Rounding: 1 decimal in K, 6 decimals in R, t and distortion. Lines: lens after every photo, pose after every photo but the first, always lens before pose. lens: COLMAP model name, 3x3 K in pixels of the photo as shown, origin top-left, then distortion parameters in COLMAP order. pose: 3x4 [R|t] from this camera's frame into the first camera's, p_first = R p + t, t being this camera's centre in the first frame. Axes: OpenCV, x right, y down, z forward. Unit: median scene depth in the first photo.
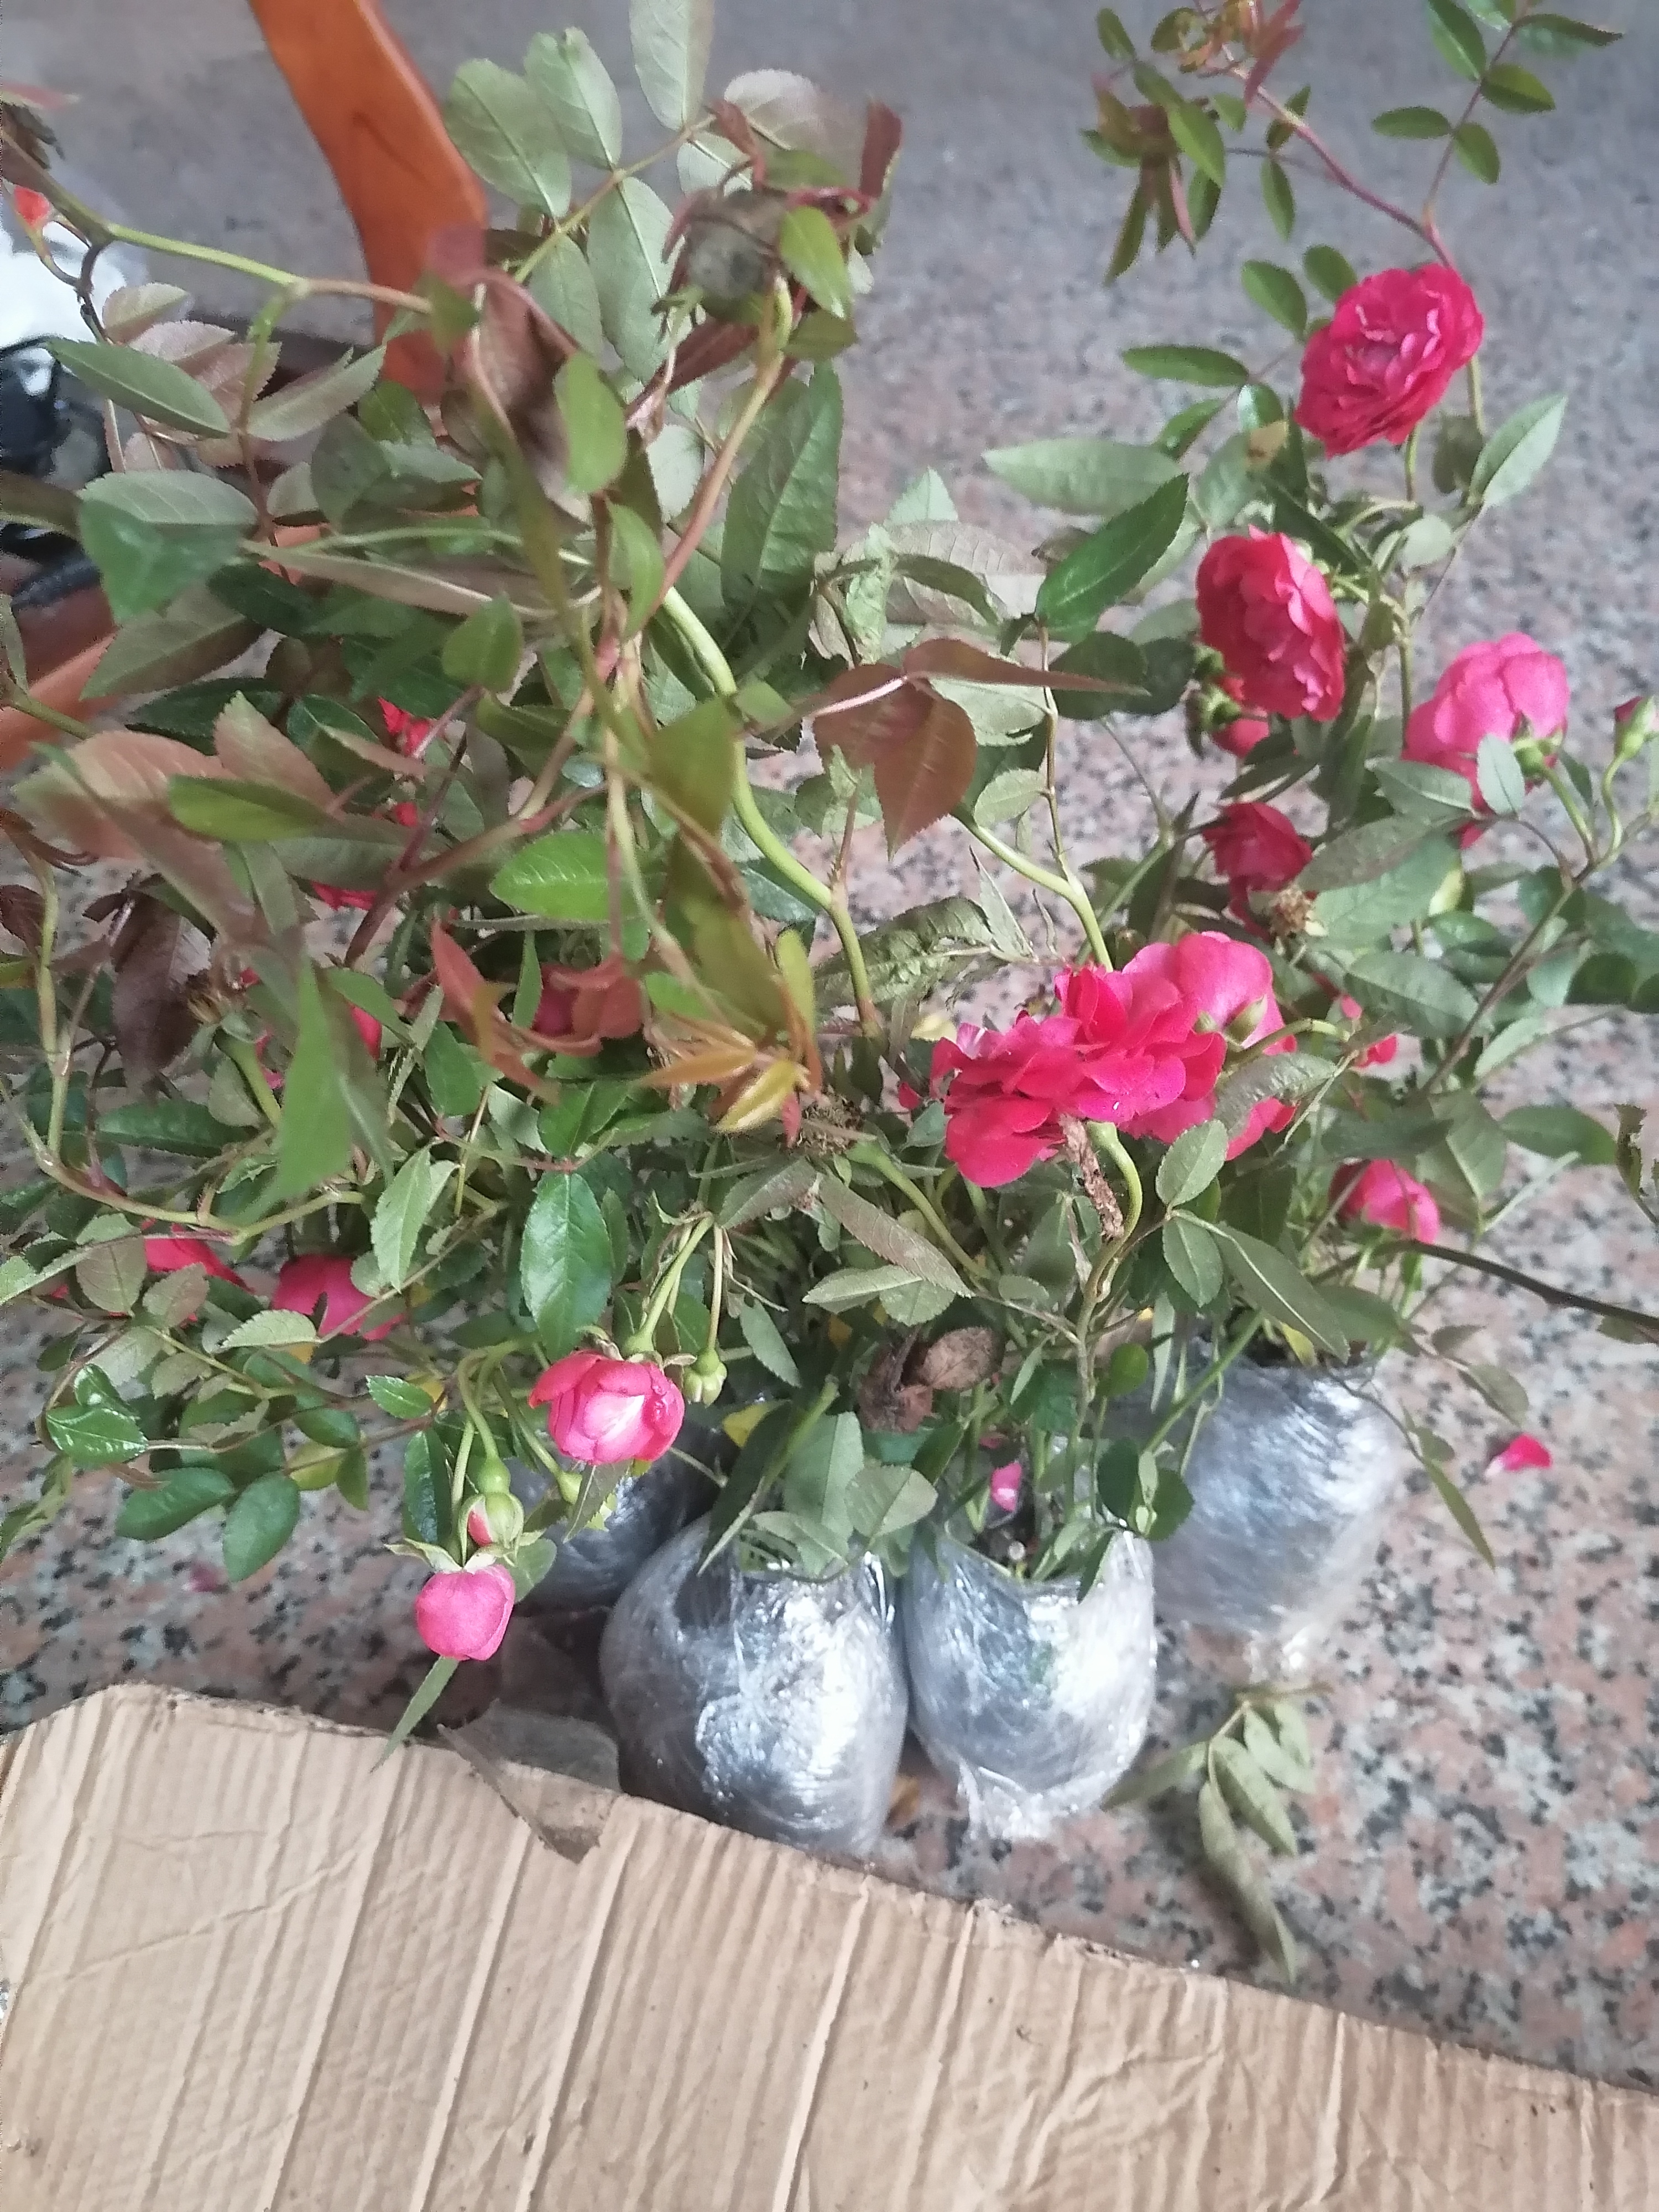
lens RADIAL K [[1571.6, 0, 829.5], [0, 1571.6, 1106.0], [0, 0, 1]] dist [0.074915, -0.168014]
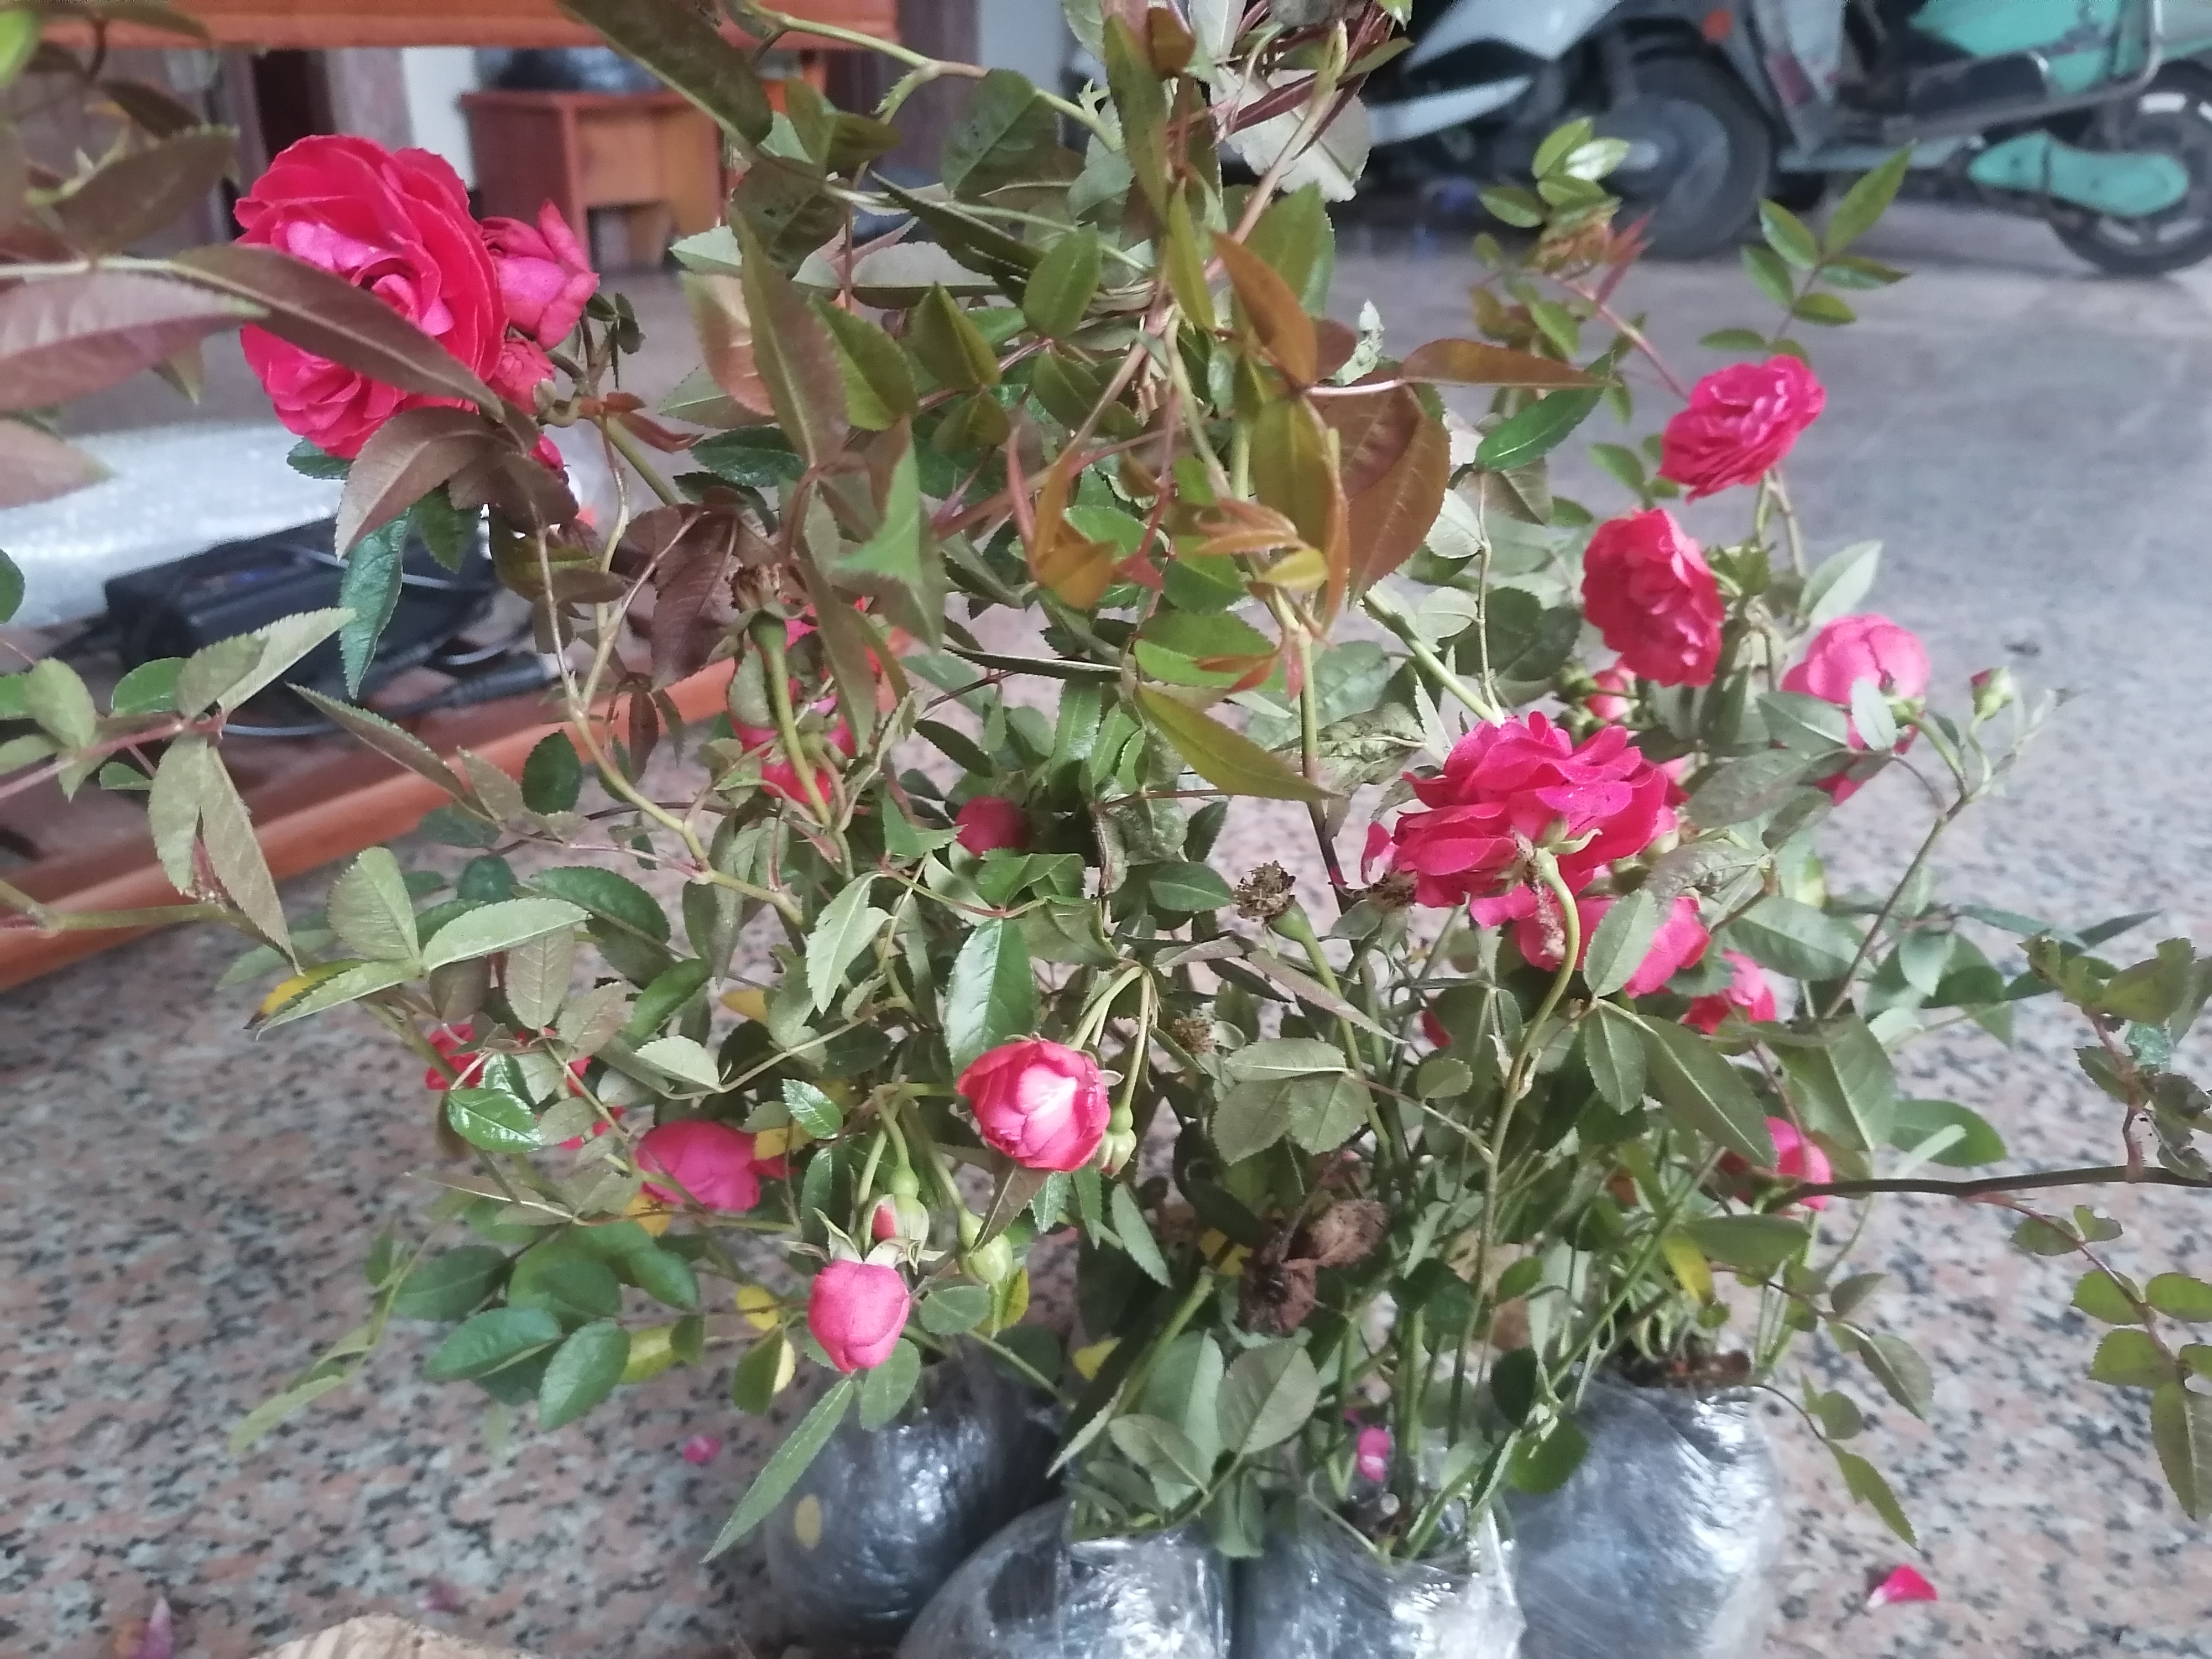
lens RADIAL K [[1572.2, 0, 1106.0], [0, 1572.2, 829.5], [0, 0, 1]] dist [0.038039, -0.085499]
pose [[0.995724, 0.090108, -0.020356, -0.052227], [-0.091604, 0.934642, -0.343587, 0.208399], [-0.011934, 0.343983, 0.938900, 0.010485]]
